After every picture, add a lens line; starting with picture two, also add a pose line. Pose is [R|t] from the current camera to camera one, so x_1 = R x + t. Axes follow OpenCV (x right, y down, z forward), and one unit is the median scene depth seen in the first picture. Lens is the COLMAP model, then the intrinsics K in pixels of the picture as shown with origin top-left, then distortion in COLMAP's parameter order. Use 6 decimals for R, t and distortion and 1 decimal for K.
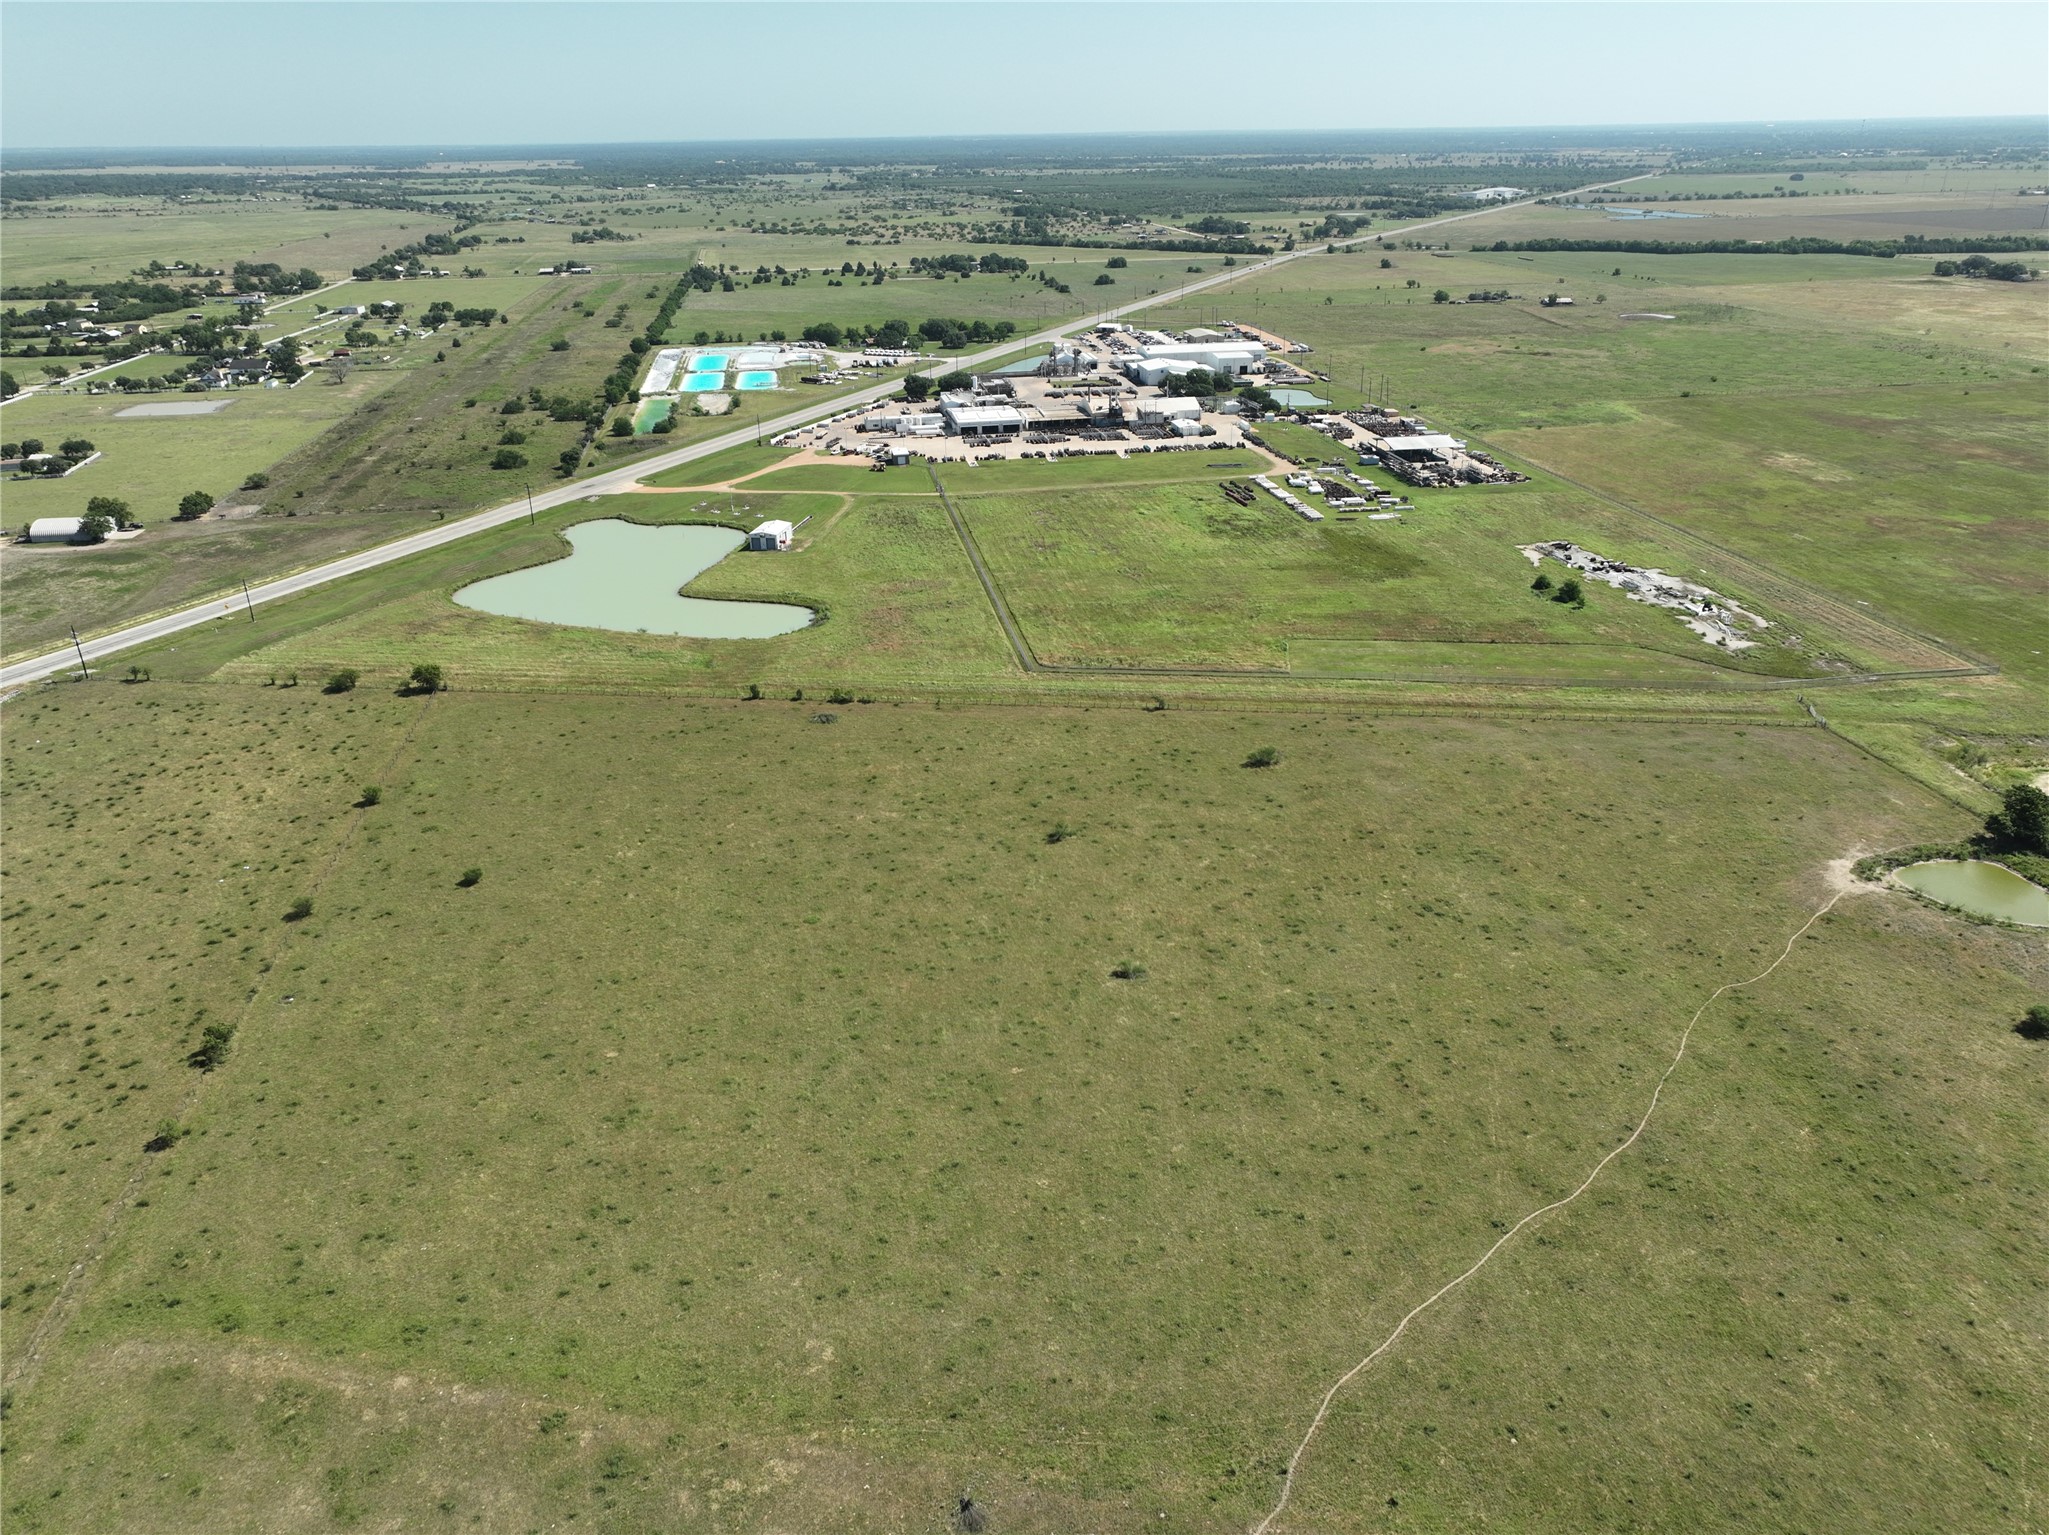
lens RADIAL K [[1443.0, 0, 1023.8], [0, 1443.0, 767.6], [0, 0, 1]] dist [-0.010214, 0.032969]
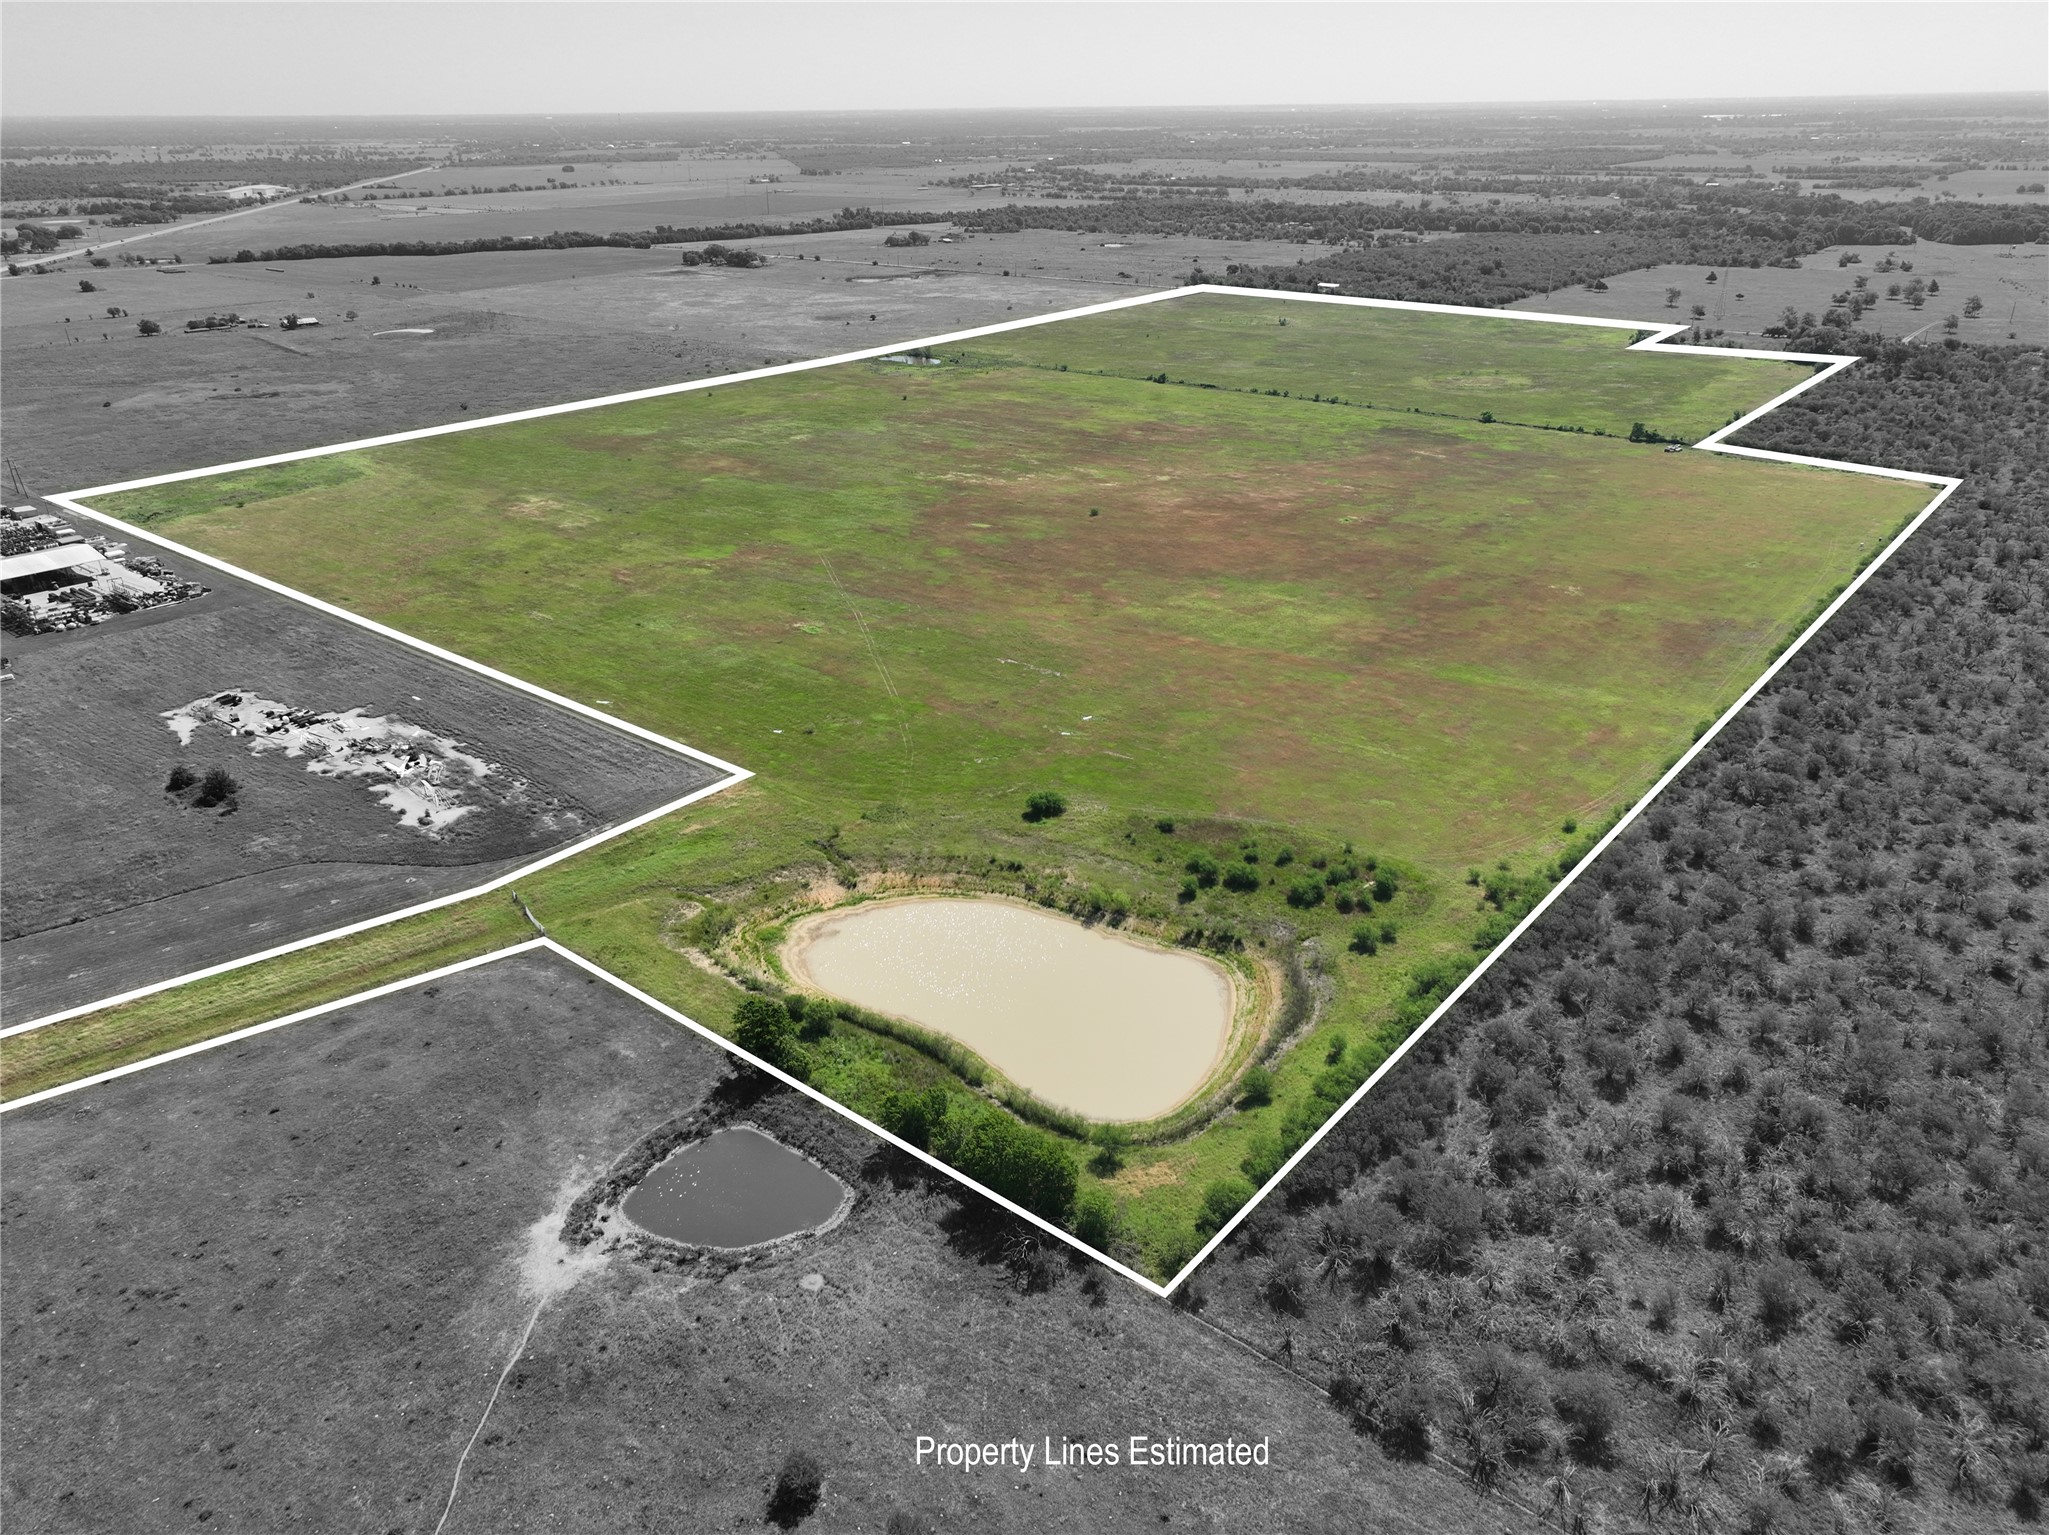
lens RADIAL K [[1443.0, 0, 1025.5], [0, 1443.0, 771.3], [0, 0, 1]] dist [-0.010214, 0.032969]
pose [[0.745317, -0.276740, 0.606562, 0.101807], [0.272186, 0.956814, 0.102089, -0.038591], [-0.608619, 0.089009, 0.788454, 0.083253]]
